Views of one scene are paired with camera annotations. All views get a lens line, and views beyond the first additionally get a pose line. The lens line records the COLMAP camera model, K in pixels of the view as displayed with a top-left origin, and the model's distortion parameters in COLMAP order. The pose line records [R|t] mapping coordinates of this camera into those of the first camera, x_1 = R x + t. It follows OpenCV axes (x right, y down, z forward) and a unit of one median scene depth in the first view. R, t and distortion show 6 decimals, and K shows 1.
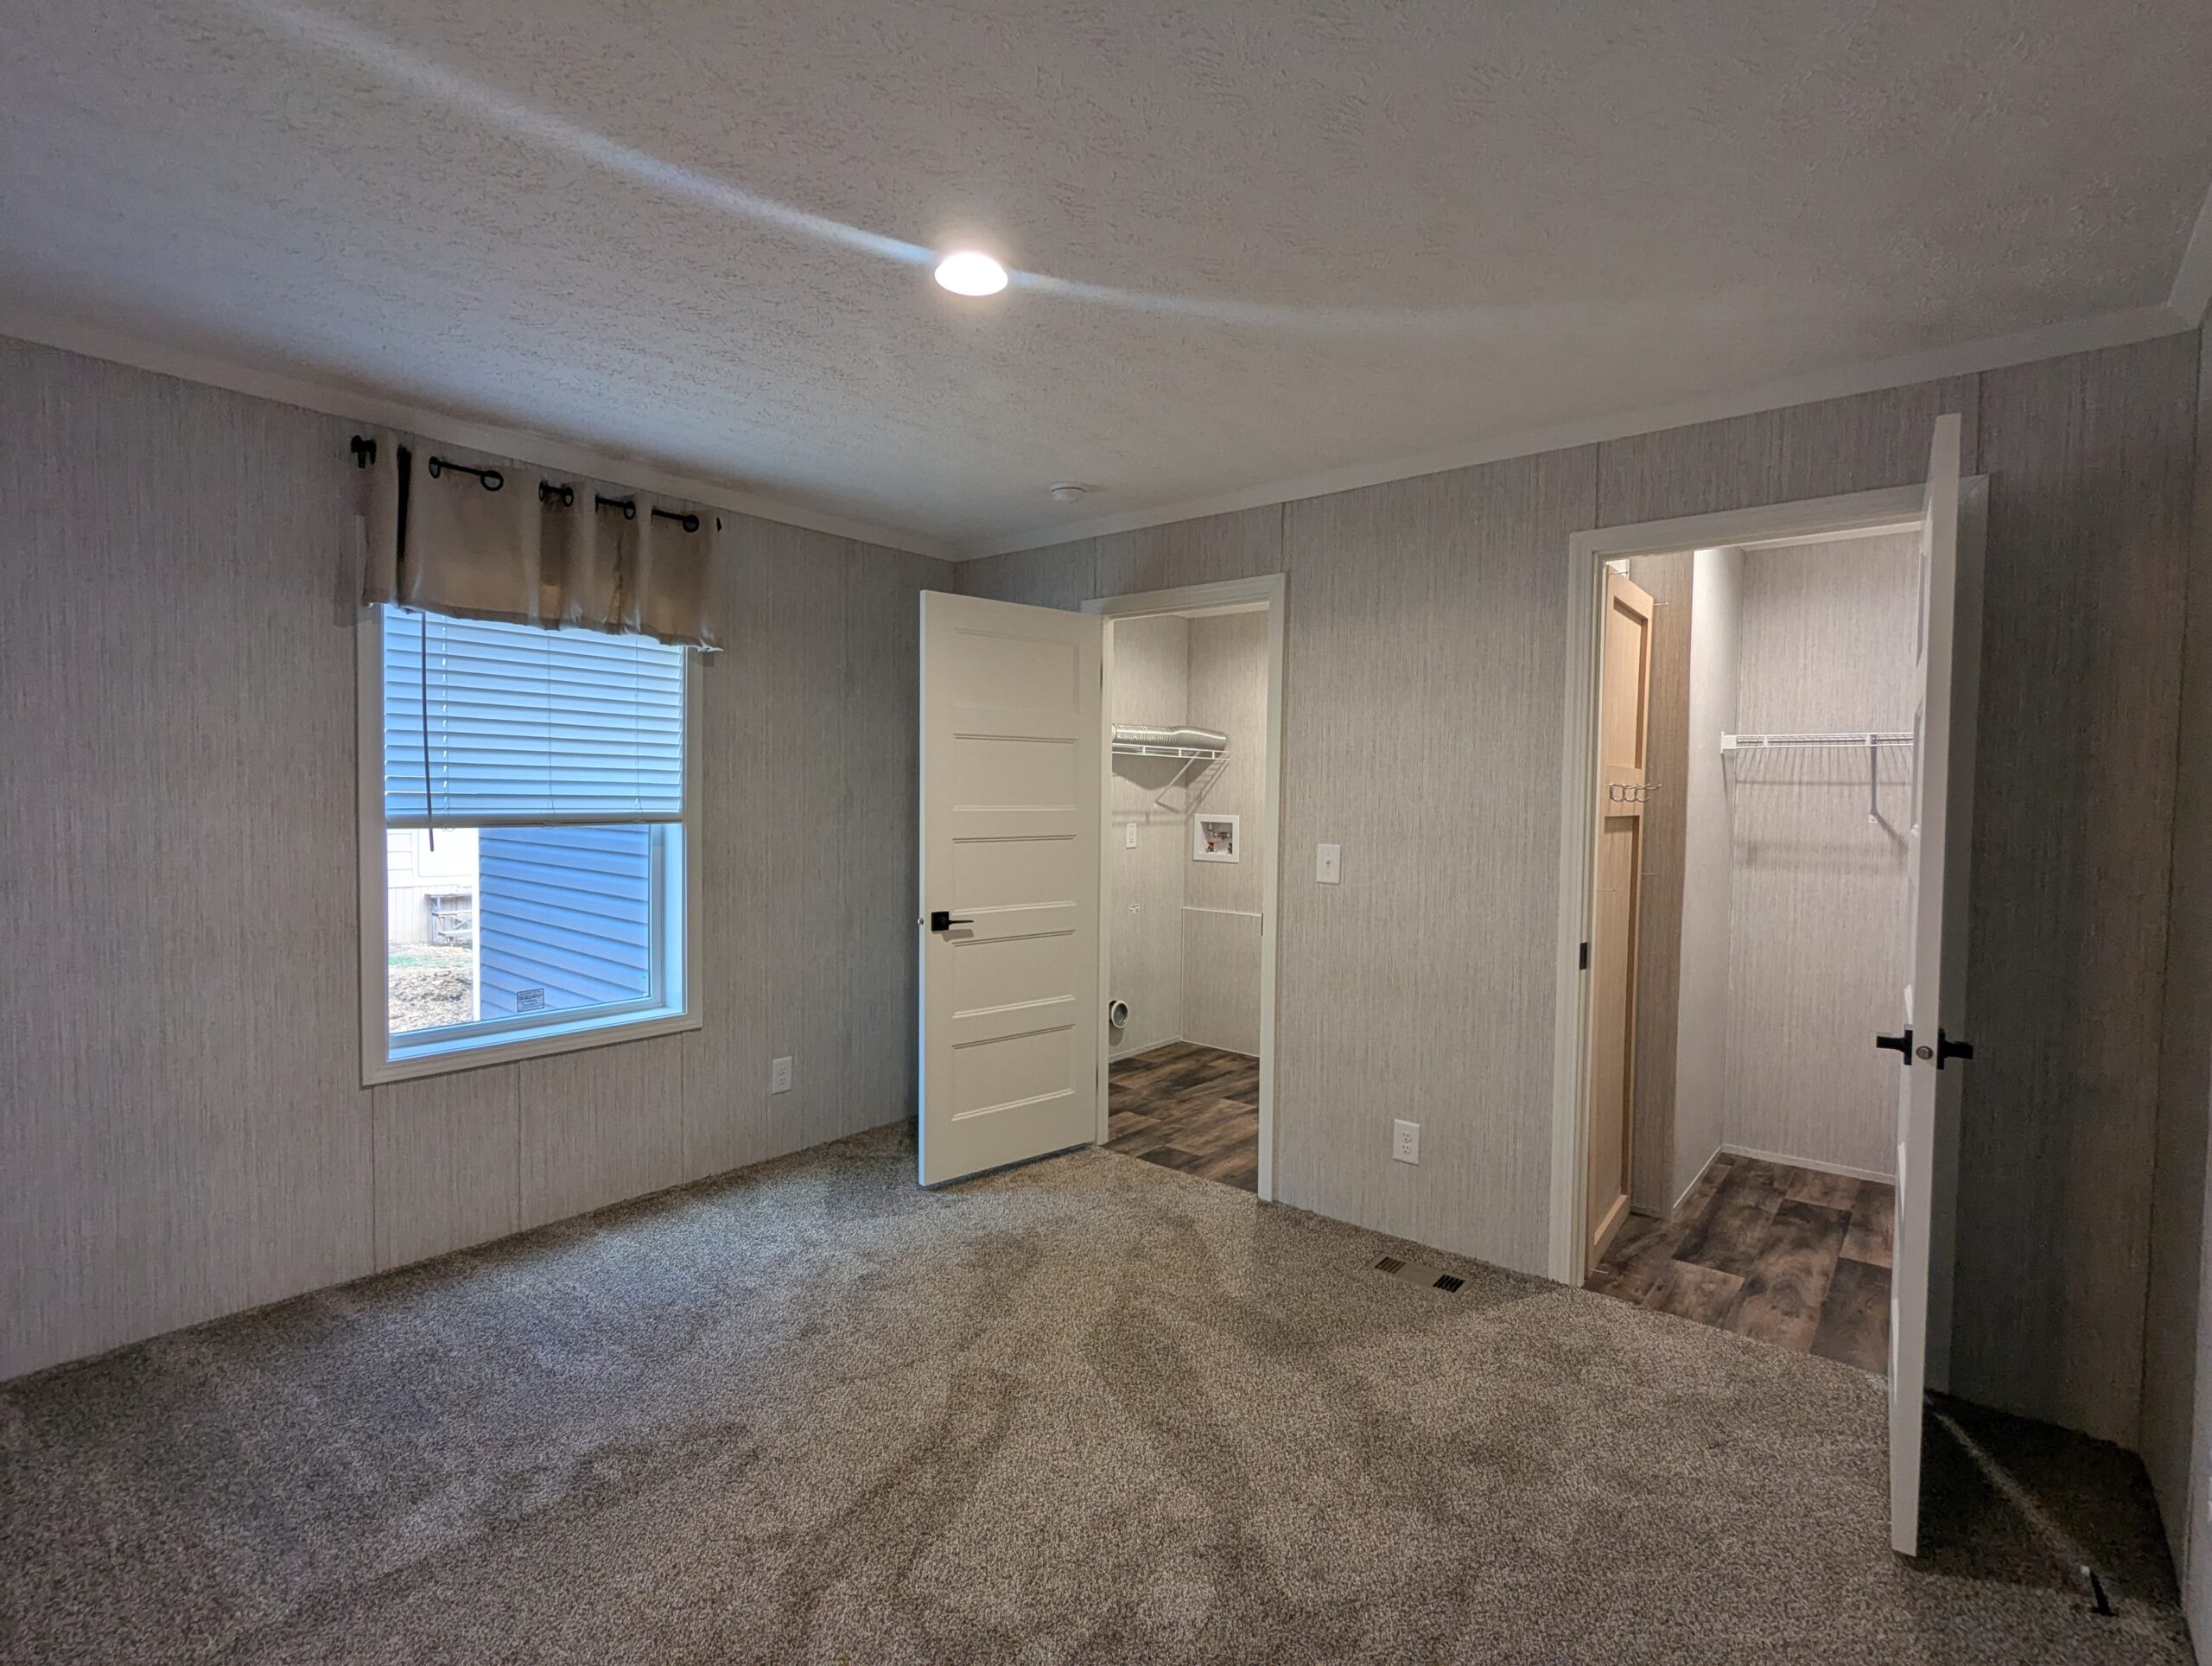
lens RADIAL K [[1056.3, 0, 1107.7], [0, 1056.3, 828.6], [0, 0, 1]] dist [0.003932, -0.000238]
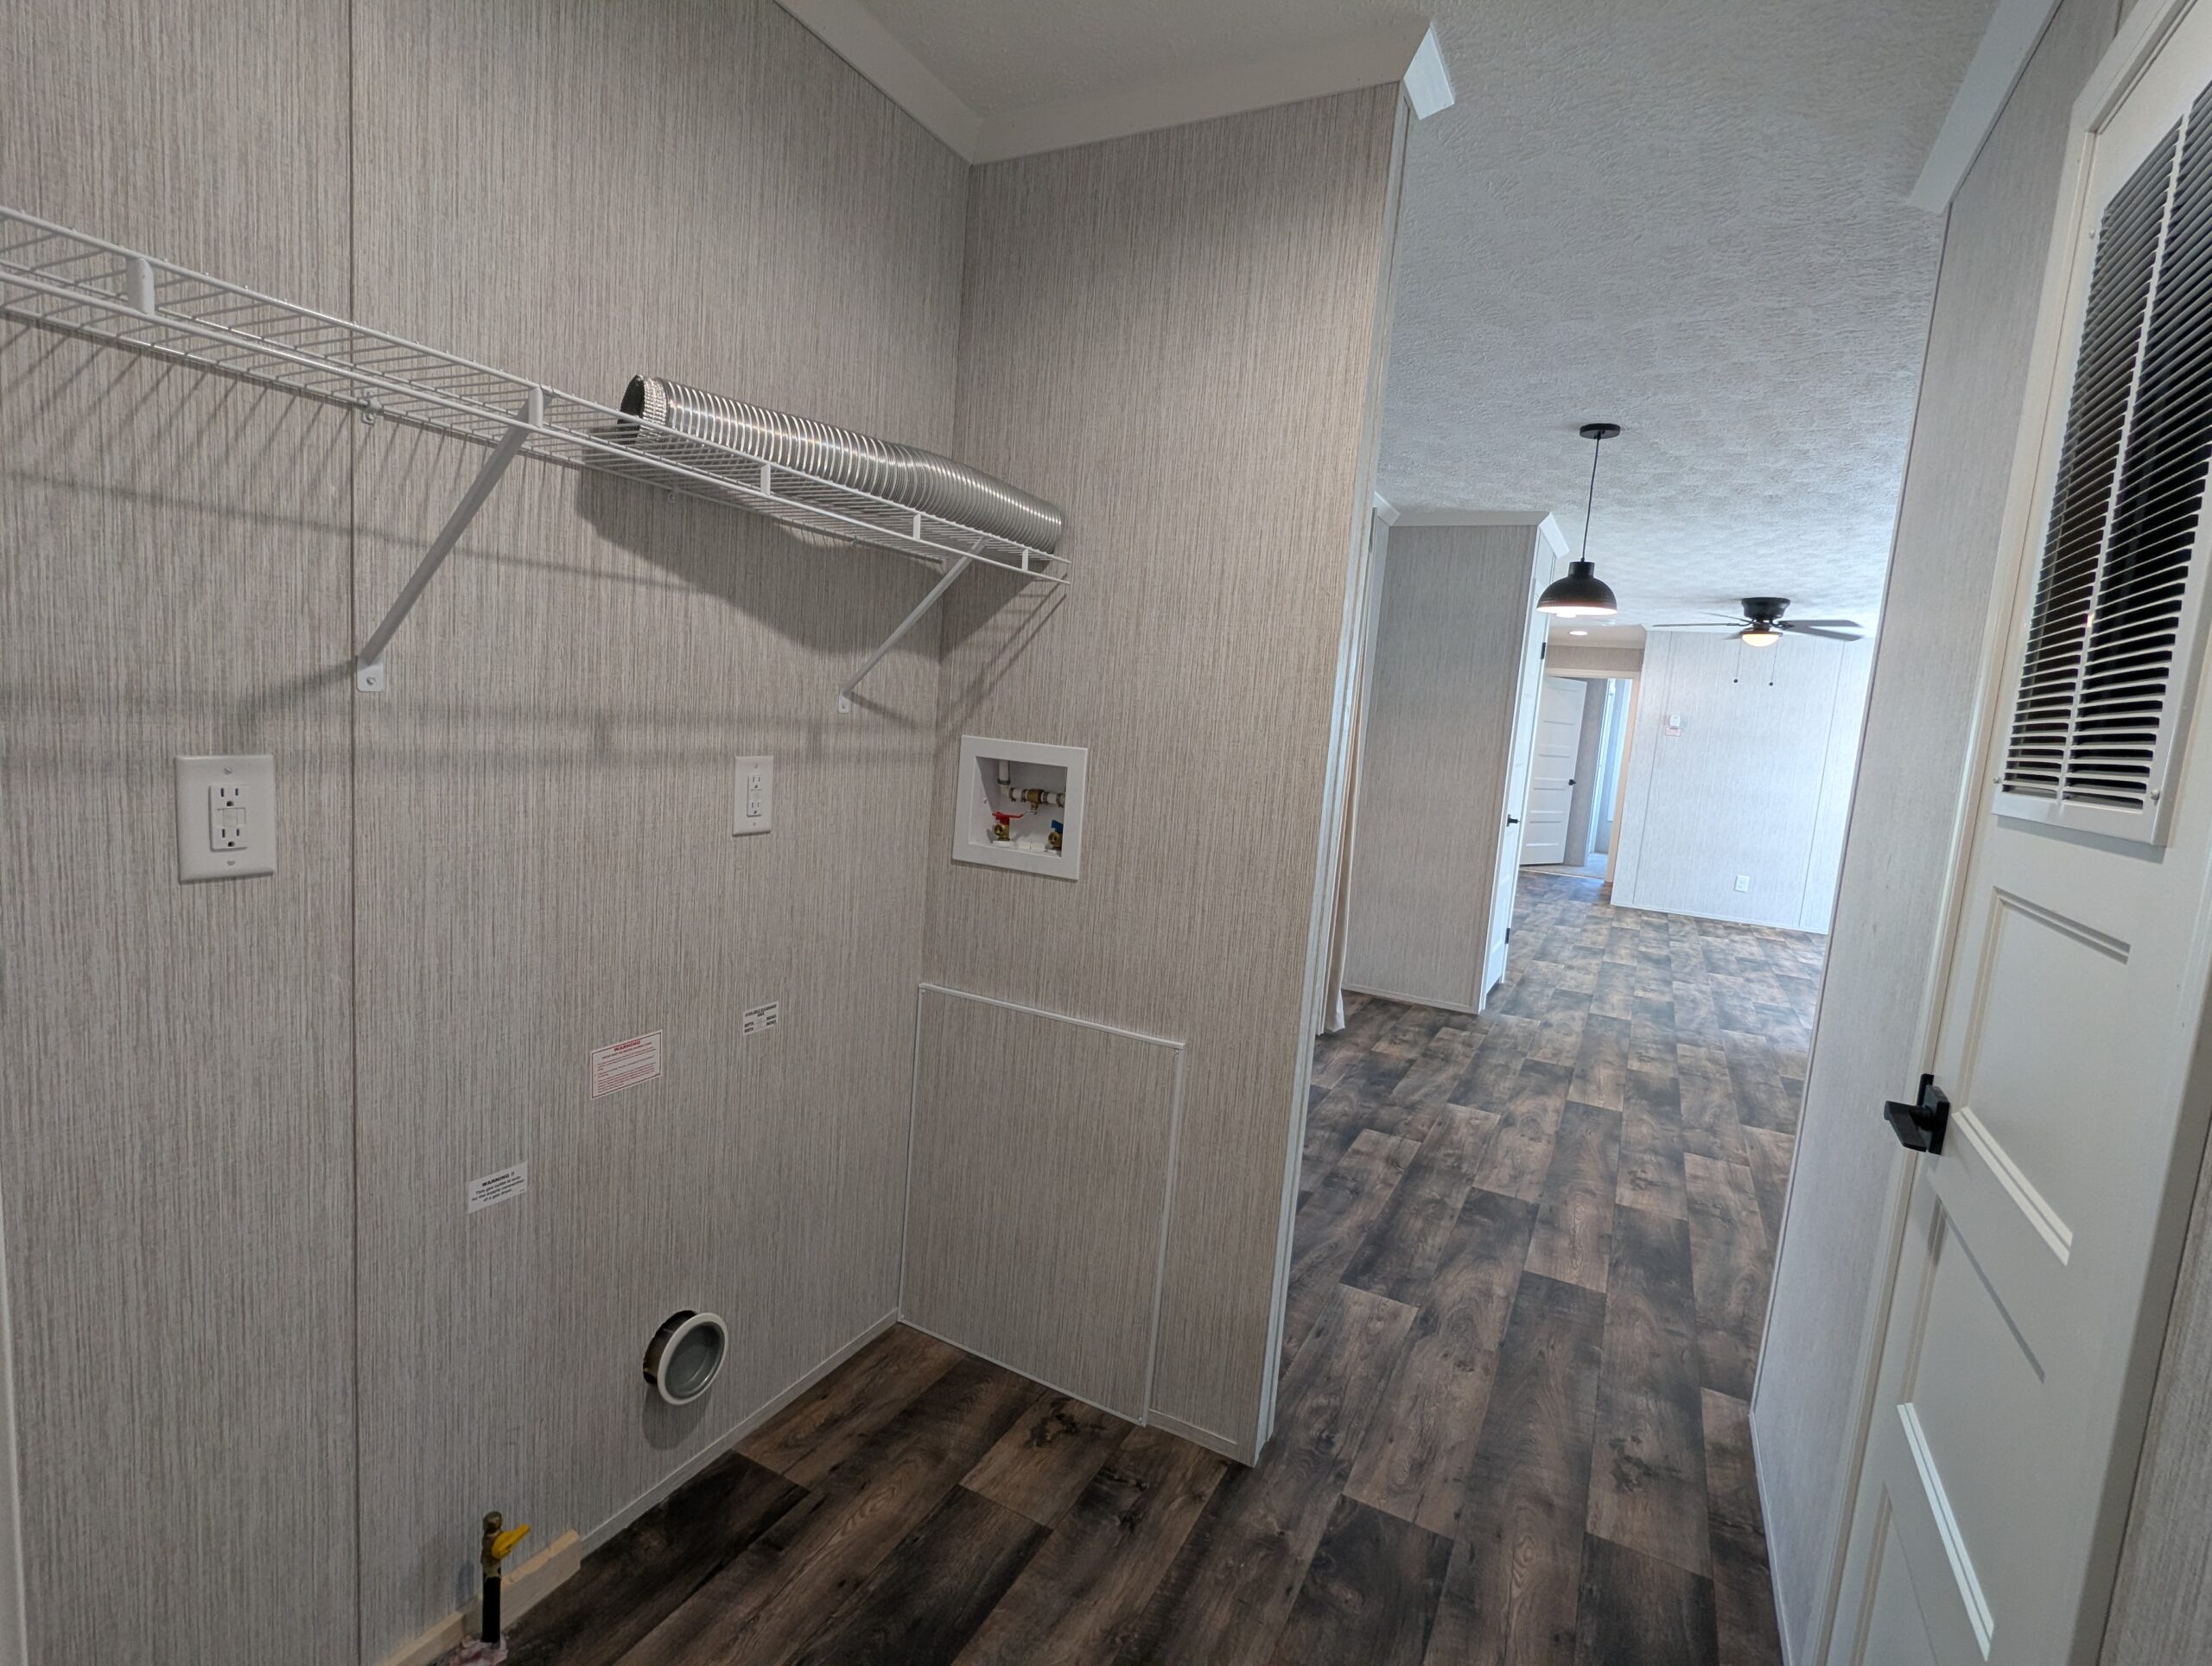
lens RADIAL K [[1056.3, 0, 1105.3], [0, 1056.3, 835.4], [0, 0, 1]] dist [0.003932, -0.000238]
pose [[0.976987, 0.039203, 0.209666, 0.057492], [-0.058508, 0.994517, 0.086681, -0.014110], [-0.205118, -0.096954, 0.973923, 0.651753]]
